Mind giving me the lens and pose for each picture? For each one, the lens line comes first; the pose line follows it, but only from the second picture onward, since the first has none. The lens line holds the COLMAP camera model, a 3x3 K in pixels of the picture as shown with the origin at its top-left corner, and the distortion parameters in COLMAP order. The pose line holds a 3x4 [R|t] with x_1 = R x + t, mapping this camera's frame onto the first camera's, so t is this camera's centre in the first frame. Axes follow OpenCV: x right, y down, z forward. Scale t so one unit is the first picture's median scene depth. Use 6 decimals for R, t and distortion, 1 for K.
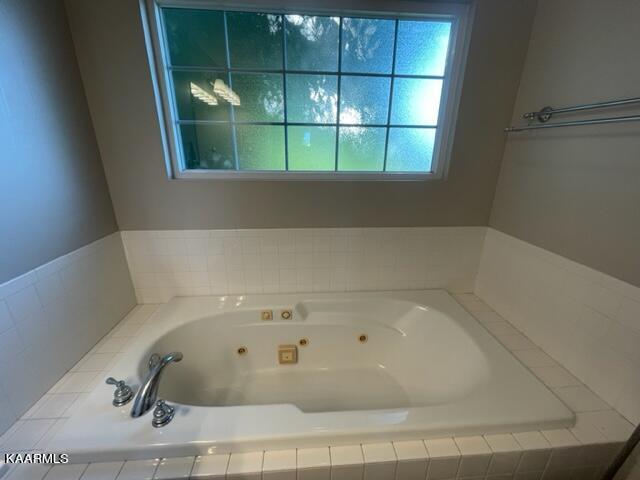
lens RADIAL K [[268.9, 0, 320.0], [0, 268.9, 240.0], [0, 0, 1]] dist [-0.000668, -0.000030]
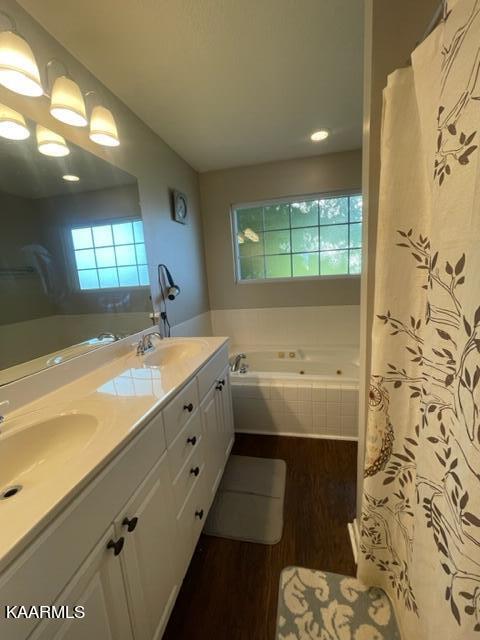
lens RADIAL K [[268.9, 0, 240.0], [0, 268.9, 320.0], [0, 0, 1]] dist [-0.000668, -0.000030]
pose [[0.954506, -0.021931, -0.297385, 0.082221], [-0.020044, 0.990318, -0.137364, 0.304577], [0.297518, 0.137076, 0.944824, -0.835208]]
